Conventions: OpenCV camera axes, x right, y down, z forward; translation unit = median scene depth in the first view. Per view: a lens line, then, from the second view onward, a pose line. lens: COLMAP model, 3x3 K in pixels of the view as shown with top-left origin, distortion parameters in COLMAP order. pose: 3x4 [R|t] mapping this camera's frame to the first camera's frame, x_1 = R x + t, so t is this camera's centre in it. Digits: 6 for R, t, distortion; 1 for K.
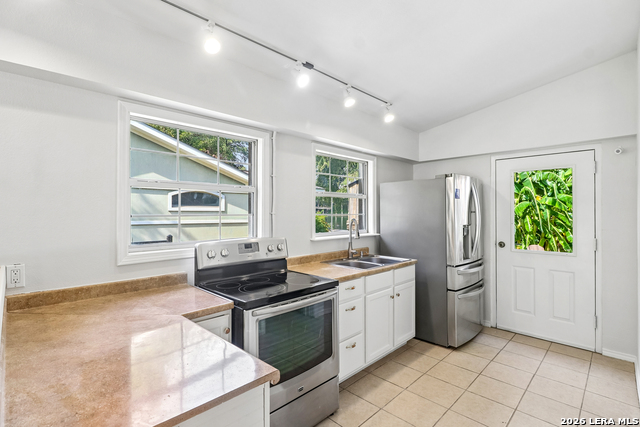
lens RADIAL K [[305.6, 0, 315.6], [0, 305.6, 210.6], [0, 0, 1]] dist [0.002145, -0.014380]
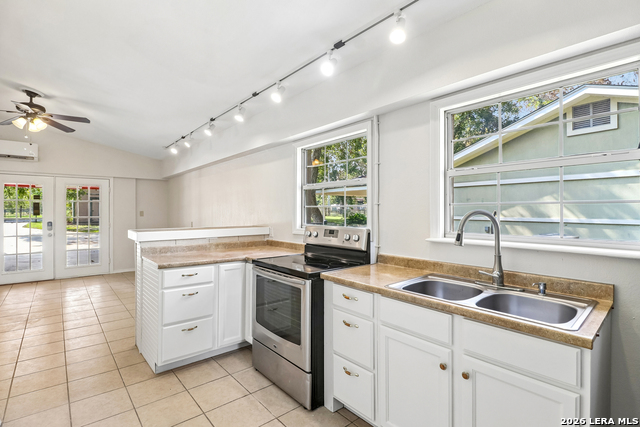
lens RADIAL K [[305.6, 0, 315.6], [0, 305.6, 210.6], [0, 0, 1]] dist [0.002145, -0.014380]
pose [[-0.078609, 0.003972, -0.996898, 0.675408], [0.007771, 0.999964, 0.003372, 0.021379], [0.996875, -0.007481, -0.078637, 0.735614]]
